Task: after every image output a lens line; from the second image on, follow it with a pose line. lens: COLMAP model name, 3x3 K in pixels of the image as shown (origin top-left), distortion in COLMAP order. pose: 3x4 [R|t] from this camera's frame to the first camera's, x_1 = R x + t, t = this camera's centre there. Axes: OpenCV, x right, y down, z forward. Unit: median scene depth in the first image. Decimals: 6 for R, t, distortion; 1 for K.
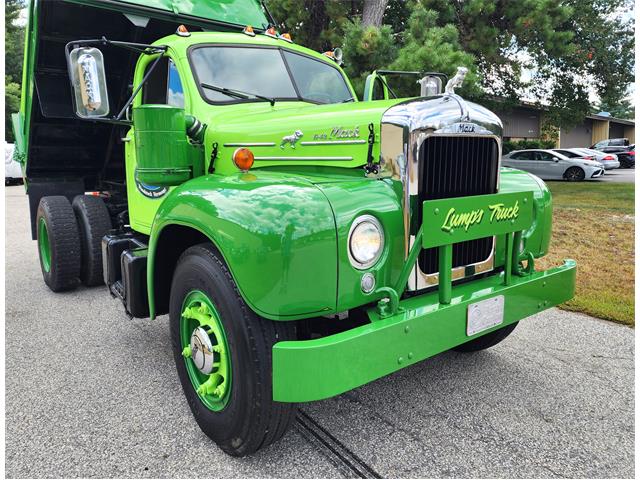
lens RADIAL K [[470.5, 0, 321.0], [0, 470.5, 215.8], [0, 0, 1]] dist [0.029859, -0.003942]
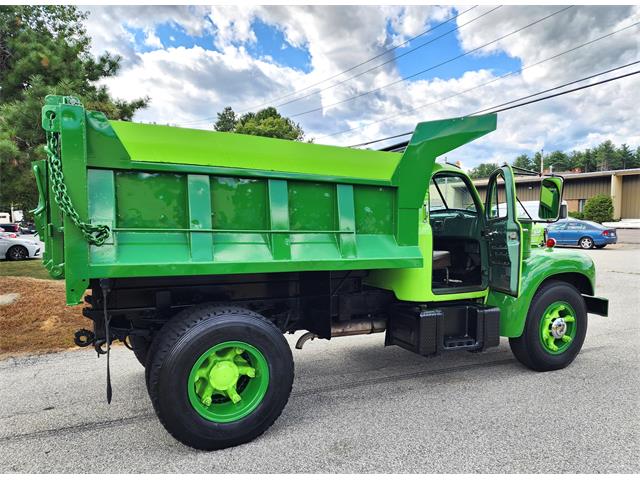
lens RADIAL K [[464.7, 0, 318.2], [0, 464.7, 256.1], [0, 0, 1]] dist [0.032121, -0.001520]
pose [[0.210903, -0.057227, 0.975830, -2.014345], [0.128612, 0.991231, 0.030334, -0.204467], [-0.969009, 0.119106, 0.216414, 1.200747]]
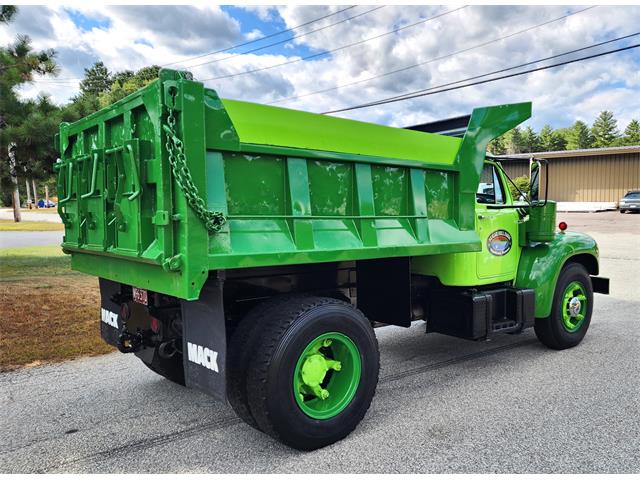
lens RADIAL K [[539.8, 0, 339.8], [0, 539.8, 239.8], [0, 0, 1]] dist [0.043920, -0.010439]
pose [[-0.035372, -0.050127, 0.998116, -2.204607], [0.138332, 0.988882, 0.054566, -0.269944], [-0.989754, 0.140001, -0.028045, 1.656925]]
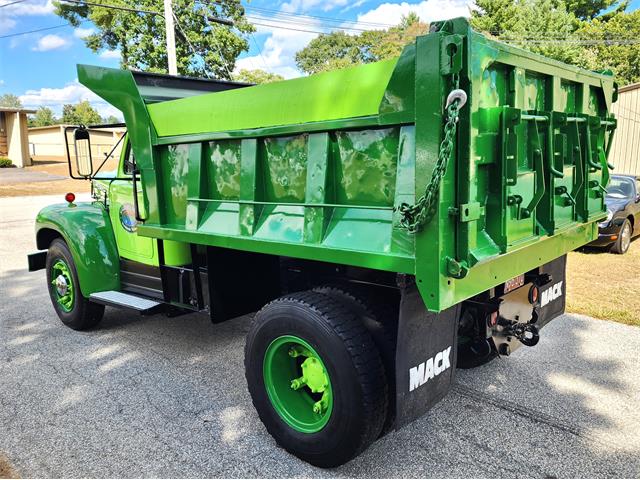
lens RADIAL K [[539.8, 0, 339.8], [0, 539.8, 239.8], [0, 0, 1]] dist [0.043920, -0.010439]
pose [[-0.979147, 0.056194, -0.195228, -0.241673], [-0.002870, 0.957061, 0.289871, -0.541656], [0.203135, 0.284387, -0.936942, 3.119904]]
